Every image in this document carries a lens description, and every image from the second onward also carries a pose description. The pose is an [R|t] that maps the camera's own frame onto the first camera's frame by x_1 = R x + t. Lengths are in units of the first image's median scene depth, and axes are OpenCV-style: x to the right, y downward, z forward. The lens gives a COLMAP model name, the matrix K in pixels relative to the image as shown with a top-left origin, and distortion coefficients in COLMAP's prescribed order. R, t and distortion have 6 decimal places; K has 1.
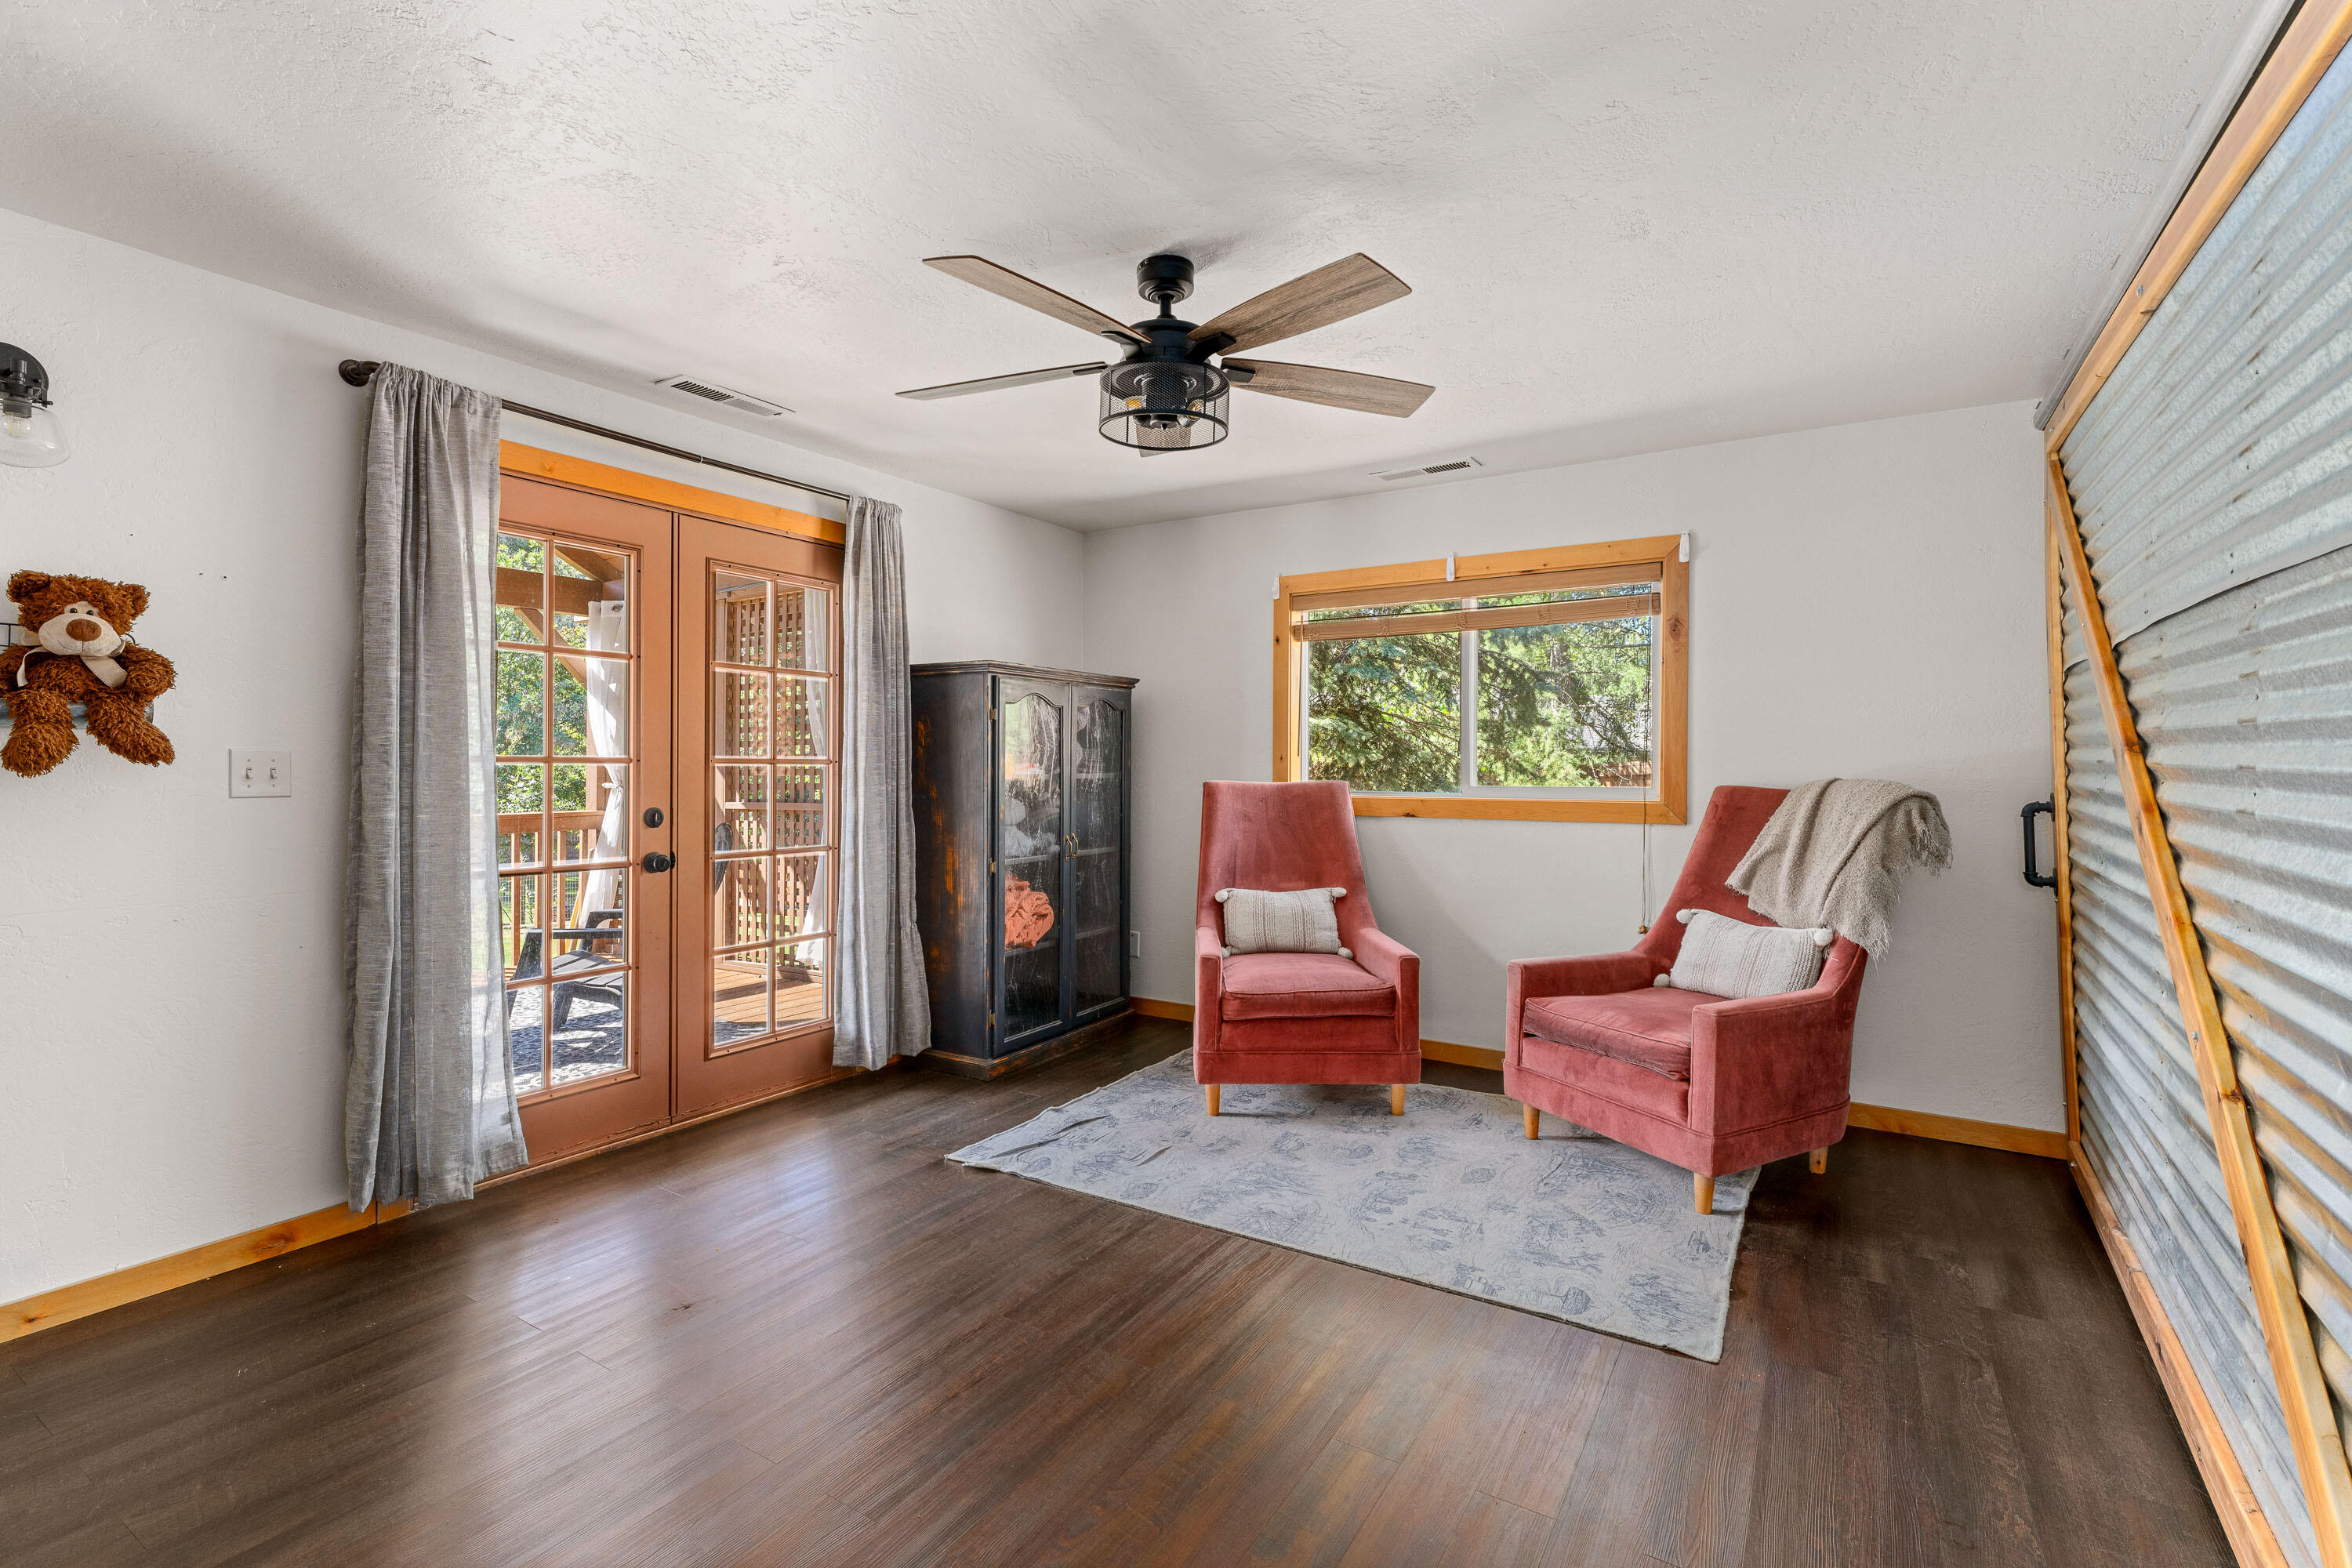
lens RADIAL K [[1079.6, 0, 1173.1], [0, 1079.6, 762.2], [0, 0, 1]] dist [0.000269, -0.000013]
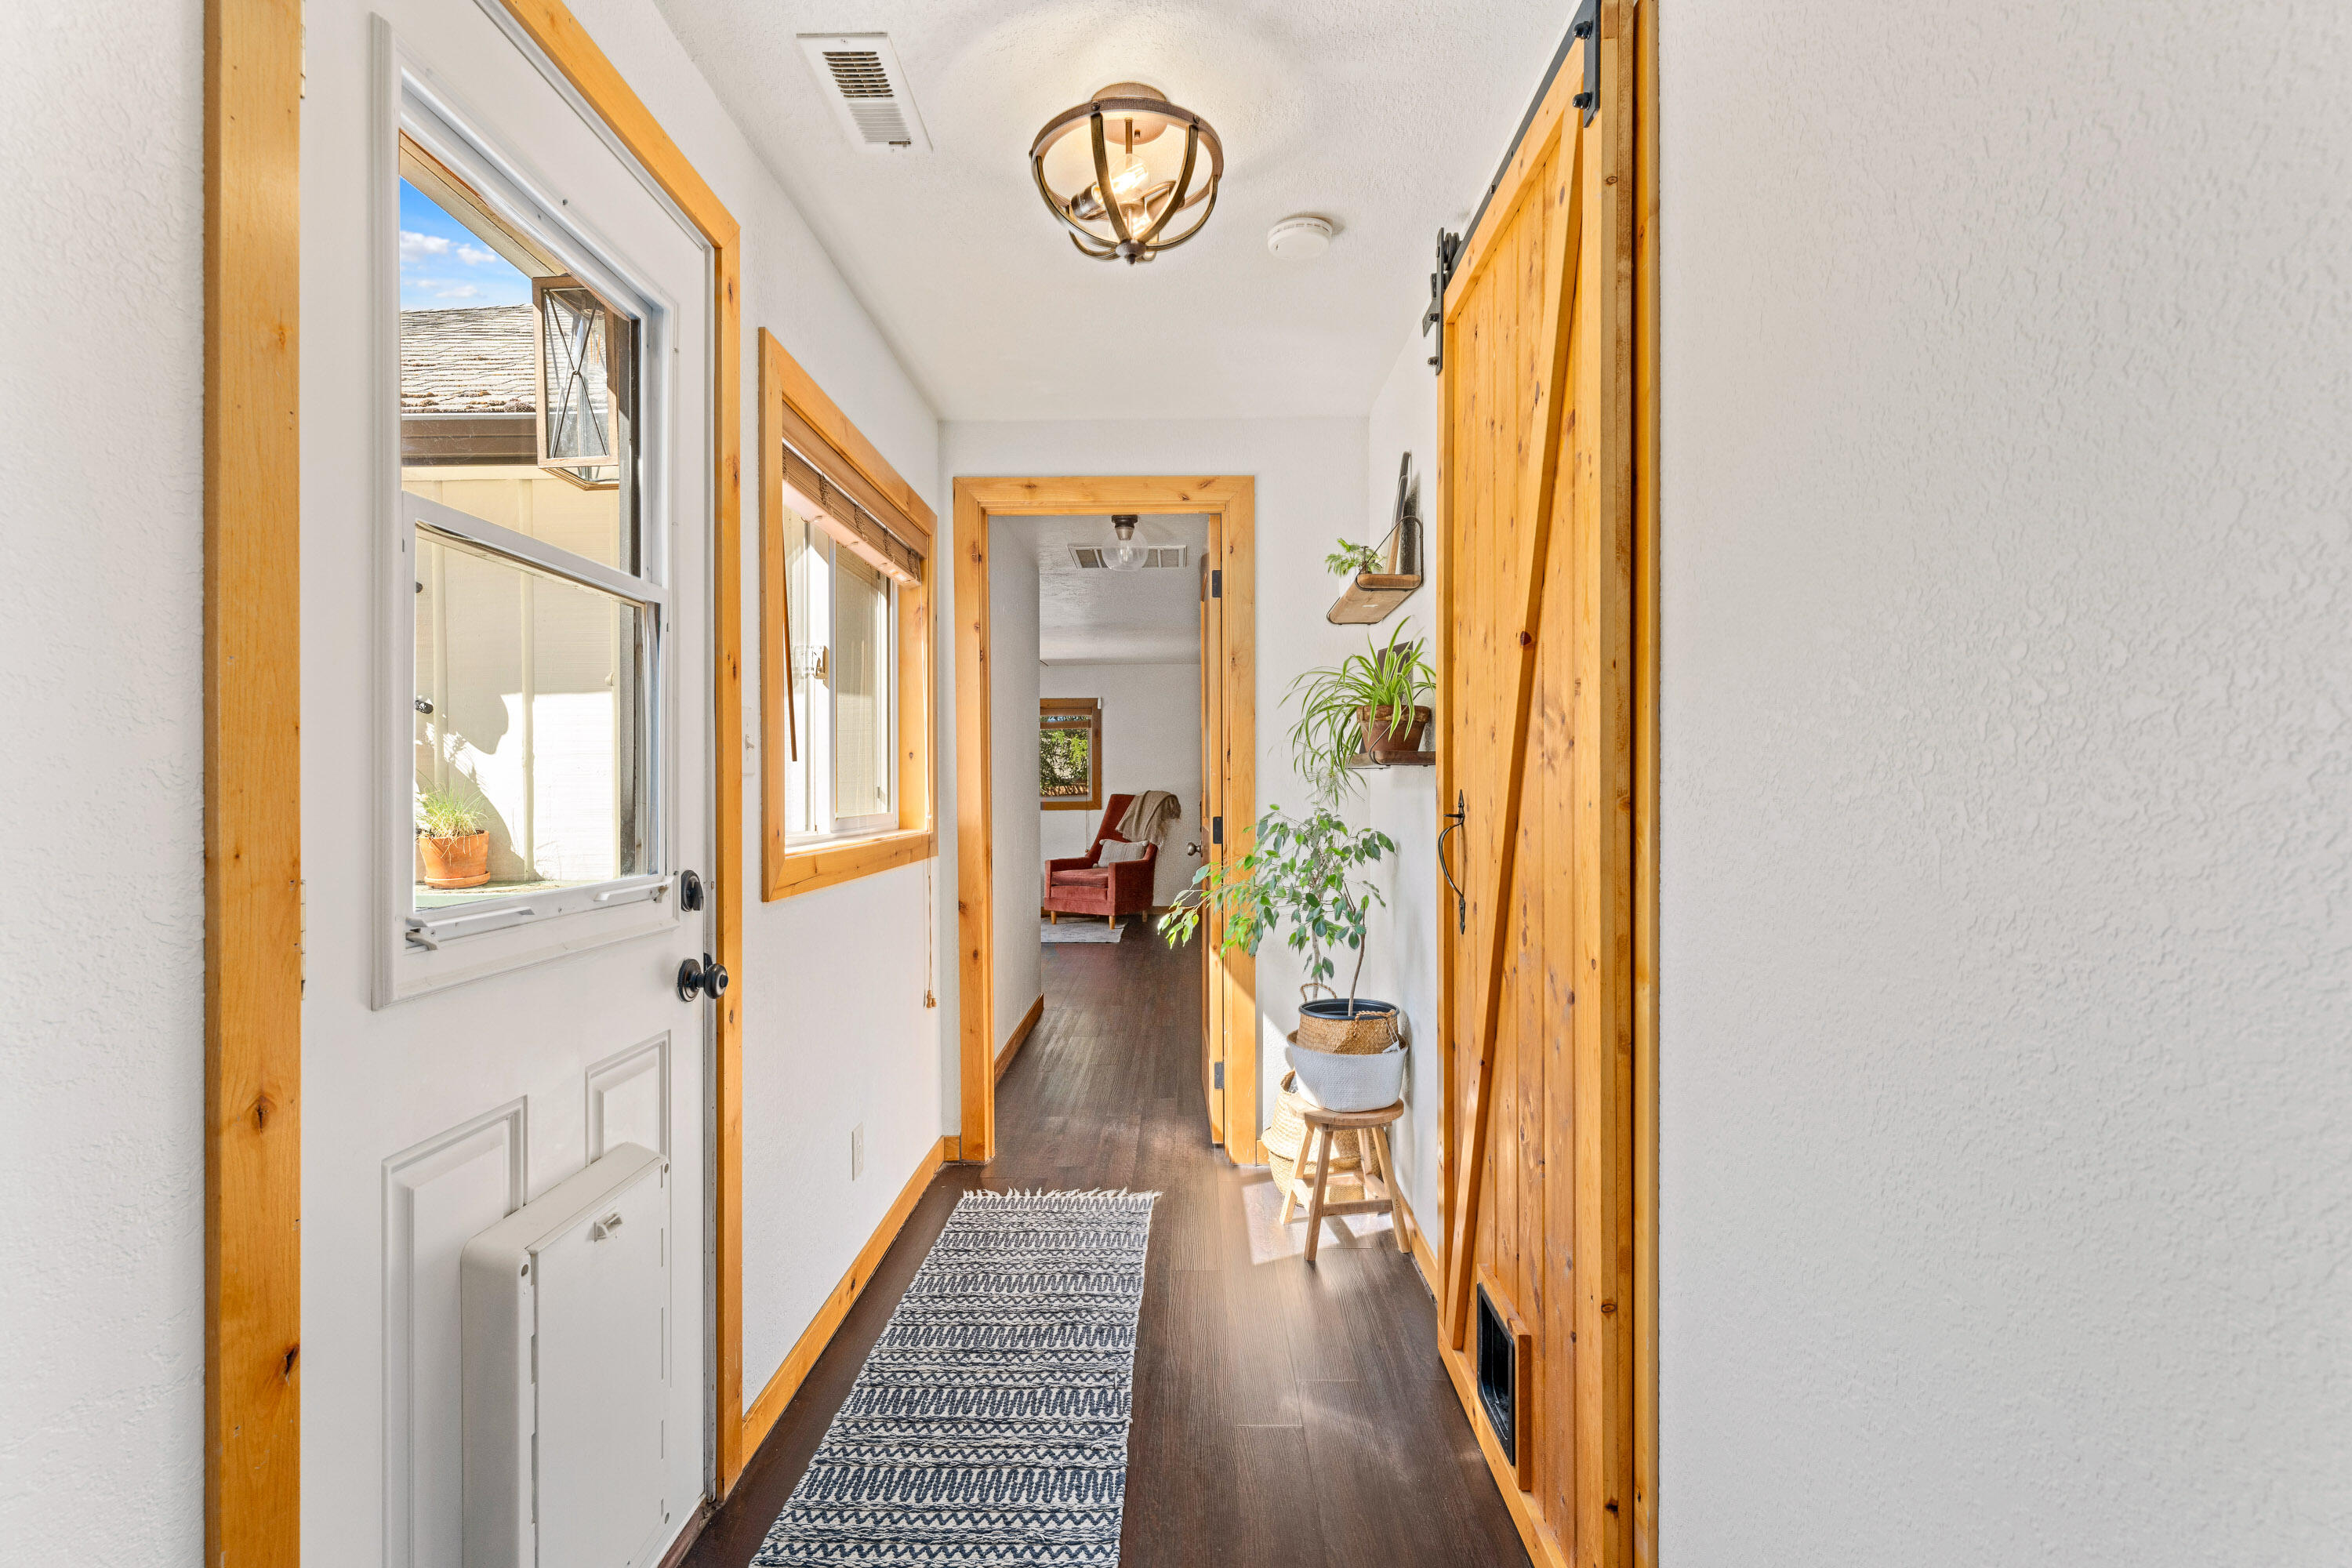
lens RADIAL K [[1079.6, 0, 1175.8], [0, 1079.6, 786.5], [0, 0, 1]] dist [0.000269, -0.000013]
pose [[0.852532, -0.005607, 0.522645, -0.819914], [0.009717, 0.999940, -0.005122, 0.019135], [-0.522584, 0.009445, 0.852535, -1.473481]]
